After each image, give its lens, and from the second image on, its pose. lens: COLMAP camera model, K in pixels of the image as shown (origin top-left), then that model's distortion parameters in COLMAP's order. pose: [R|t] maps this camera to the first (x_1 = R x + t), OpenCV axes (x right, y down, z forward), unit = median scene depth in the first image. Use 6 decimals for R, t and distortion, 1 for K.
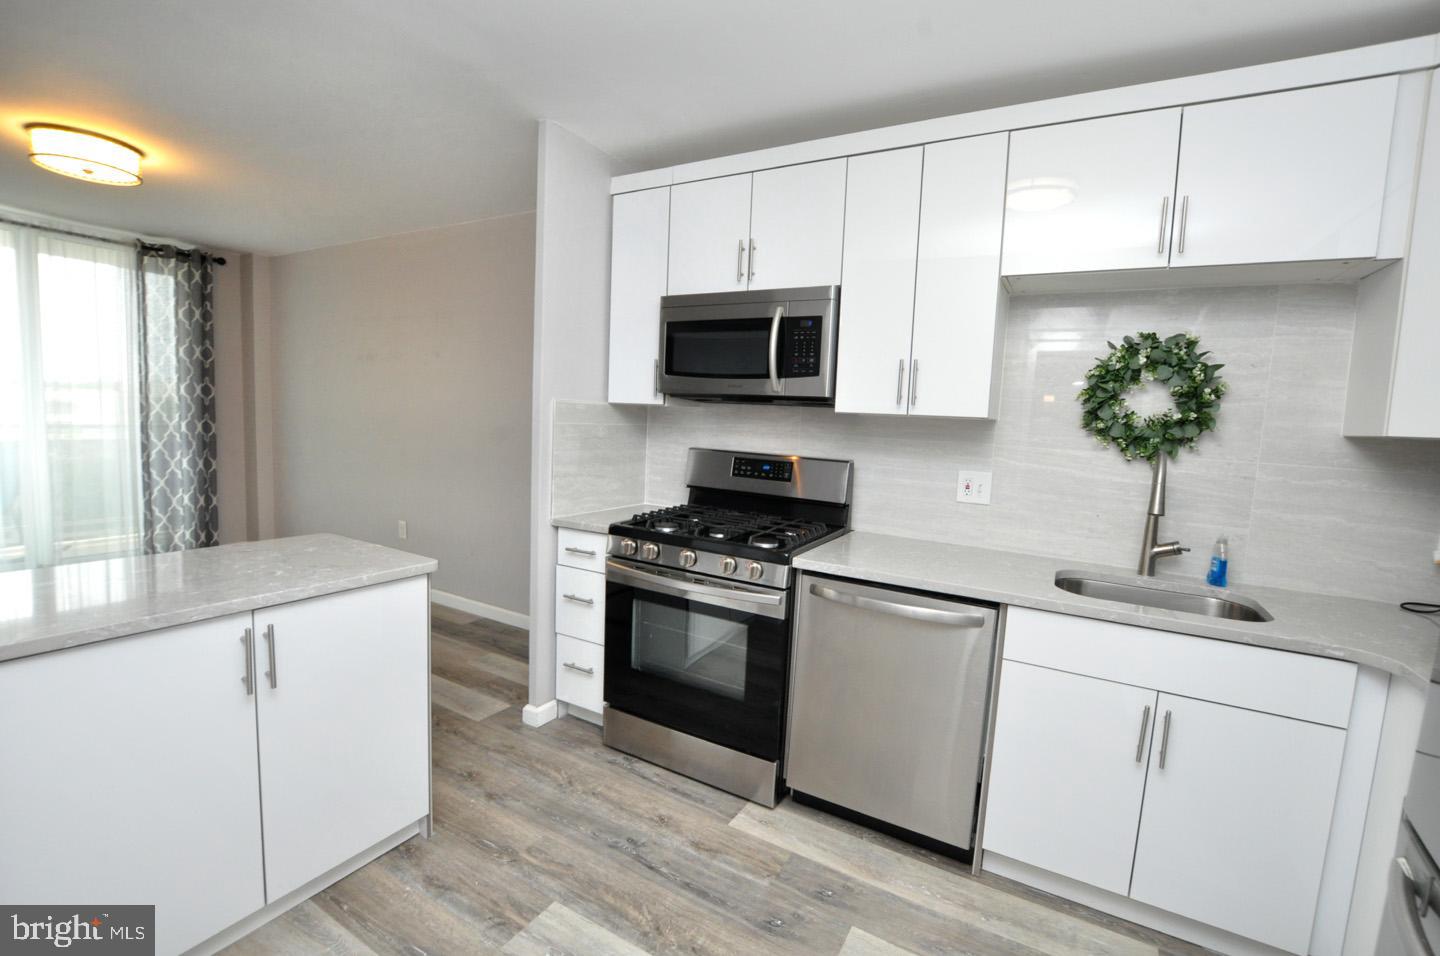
lens RADIAL K [[632.5, 0, 722.4], [0, 632.5, 478.7], [0, 0, 1]] dist [-0.038244, 0.007348]
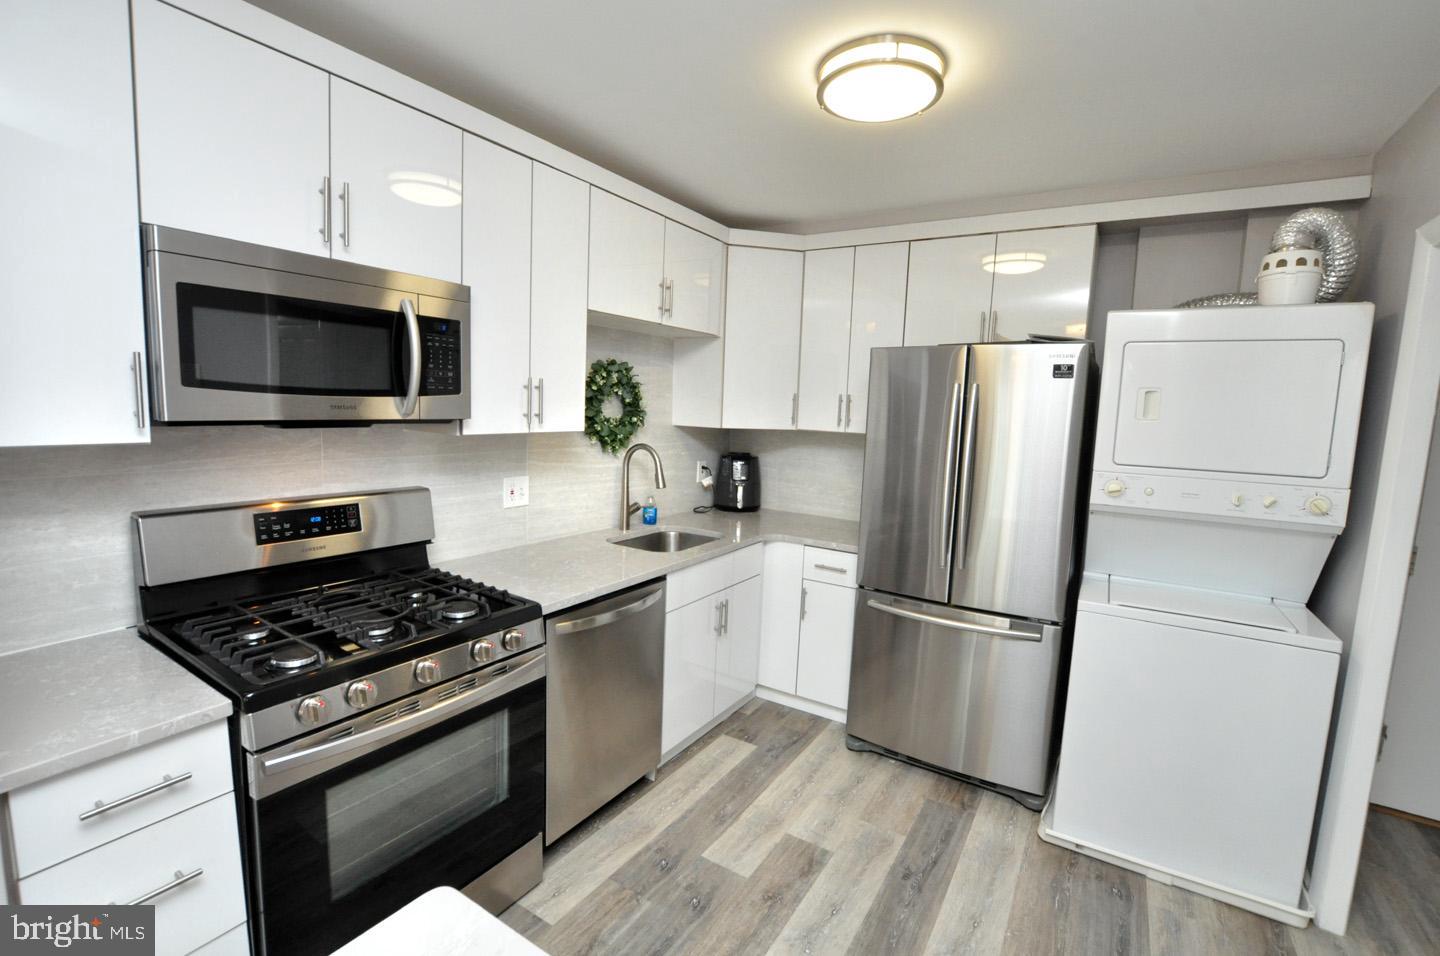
lens RADIAL K [[632.5, 0, 722.4], [0, 632.5, 478.7], [0, 0, 1]] dist [-0.038244, 0.007348]
pose [[0.043391, -0.161496, 0.985919, -0.741605], [0.066186, 0.985145, 0.158457, -0.180527], [-0.996863, 0.058379, 0.053435, 0.695845]]
